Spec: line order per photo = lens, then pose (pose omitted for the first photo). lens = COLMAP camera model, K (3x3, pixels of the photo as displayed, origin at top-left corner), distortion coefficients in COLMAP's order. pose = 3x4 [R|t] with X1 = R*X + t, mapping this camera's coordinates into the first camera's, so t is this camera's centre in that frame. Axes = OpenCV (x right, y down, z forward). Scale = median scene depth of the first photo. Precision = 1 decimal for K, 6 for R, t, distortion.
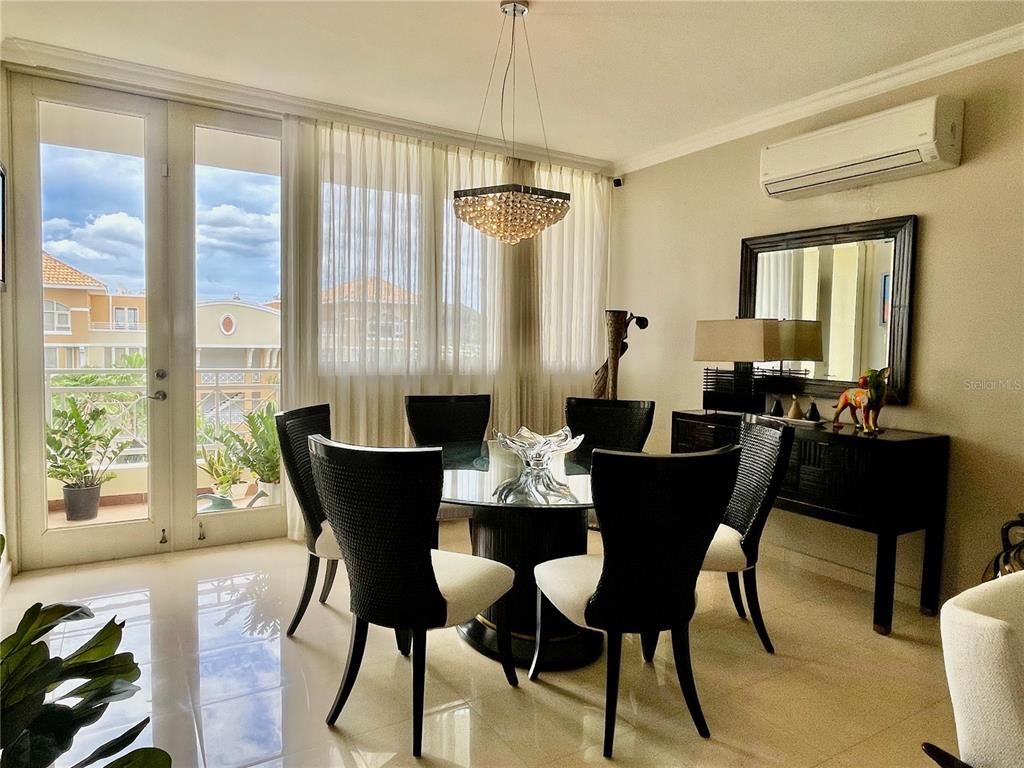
lens RADIAL K [[646.4, 0, 512.2], [0, 646.4, 378.7], [0, 0, 1]] dist [0.005899, -0.019262]
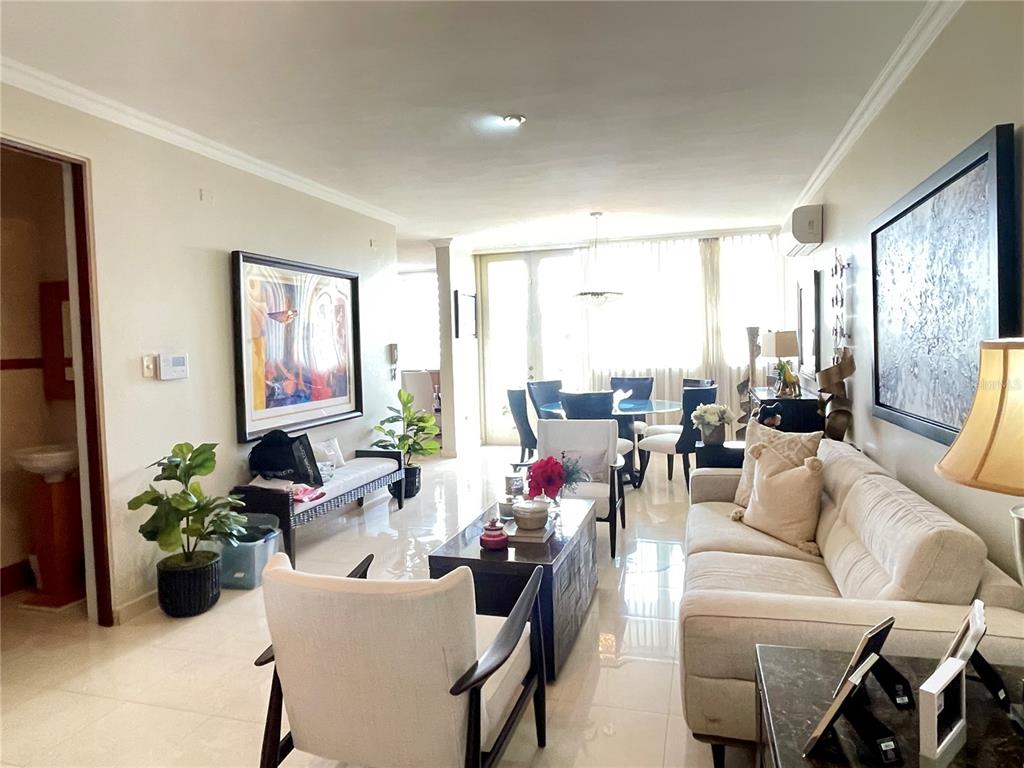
lens RADIAL K [[652.9, 0, 512.1], [0, 652.9, 376.3], [0, 0, 1]] dist [-0.010377, 0.004598]
pose [[0.670493, 0.000282, -0.741916, 1.126688], [-0.002239, 0.999996, -0.001644, 0.025343], [0.741912, 0.002763, 0.670491, -0.614978]]
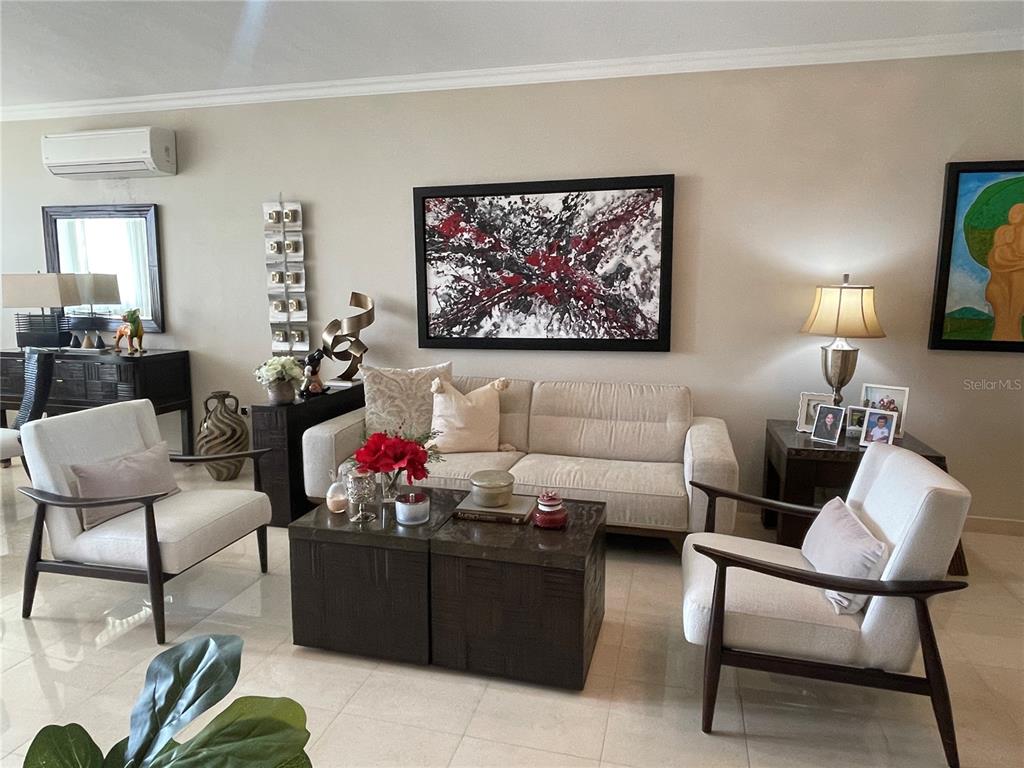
lens RADIAL K [[646.4, 0, 512.2], [0, 646.4, 378.7], [0, 0, 1]] dist [0.005899, -0.019262]
pose [[0.714952, -0.109173, 0.690597, 0.120347], [0.044968, 0.992869, 0.110405, 0.013943], [-0.697726, -0.047879, 0.714763, -0.534866]]
